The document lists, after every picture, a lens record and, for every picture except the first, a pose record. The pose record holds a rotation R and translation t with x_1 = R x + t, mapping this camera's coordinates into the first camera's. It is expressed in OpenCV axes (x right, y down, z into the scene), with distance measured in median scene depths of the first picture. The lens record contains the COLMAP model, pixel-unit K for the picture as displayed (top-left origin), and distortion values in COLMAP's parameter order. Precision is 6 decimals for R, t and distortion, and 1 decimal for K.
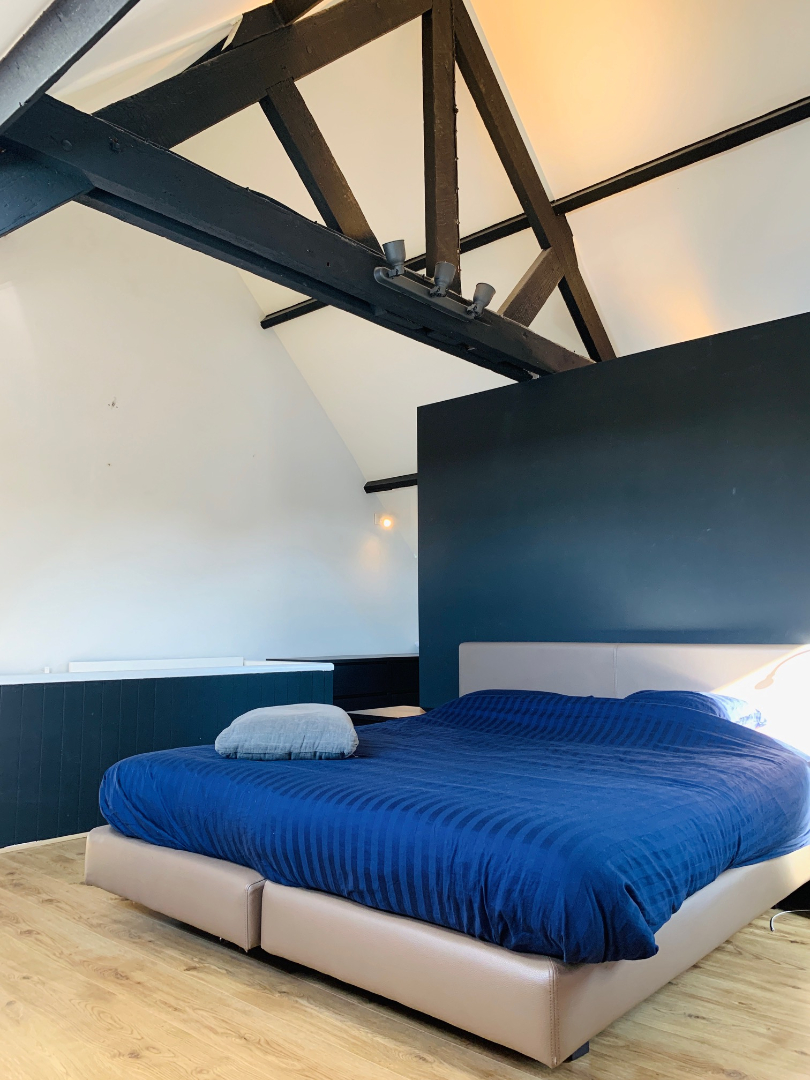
lens RADIAL K [[817.5, 0, 412.8], [0, 817.5, 544.2], [0, 0, 1]] dist [0.061814, -0.072483]
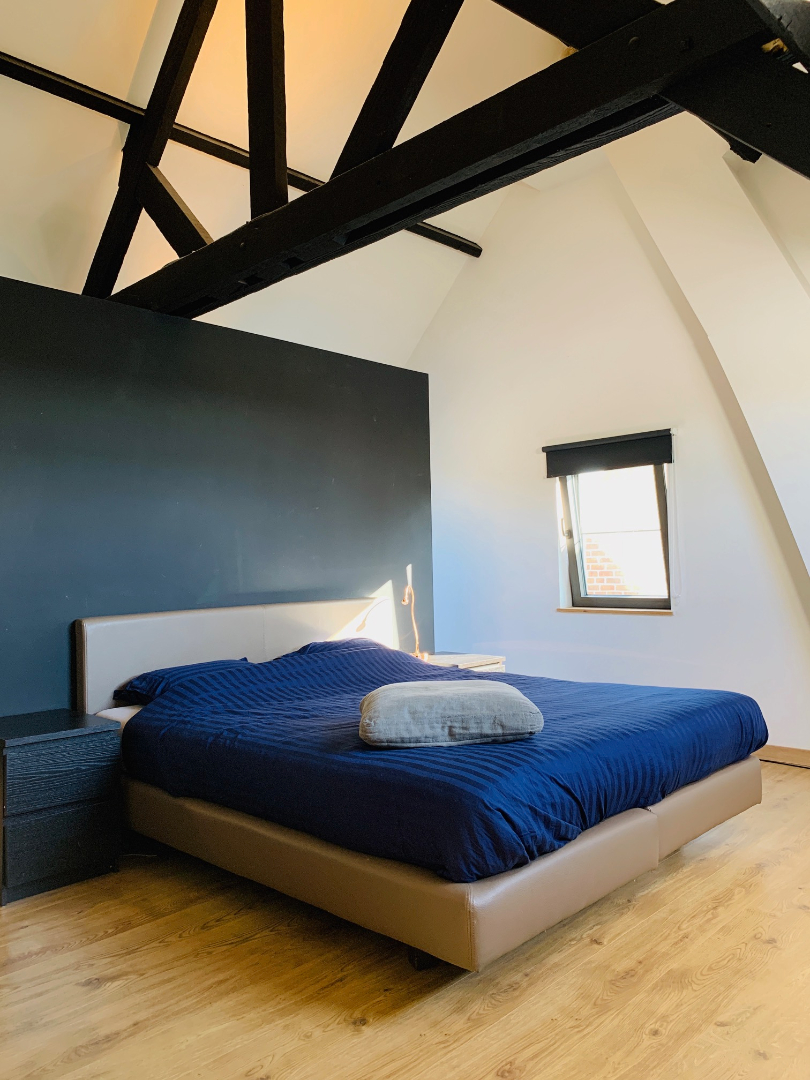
lens RADIAL K [[817.5, 0, 413.5], [0, 817.5, 537.0], [0, 0, 1]] dist [0.061814, -0.072483]
pose [[0.040831, 0.040044, 0.998363, -1.375291], [-0.078405, 0.996244, -0.036752, 0.093217], [-0.996085, -0.076776, 0.043817, 1.303621]]
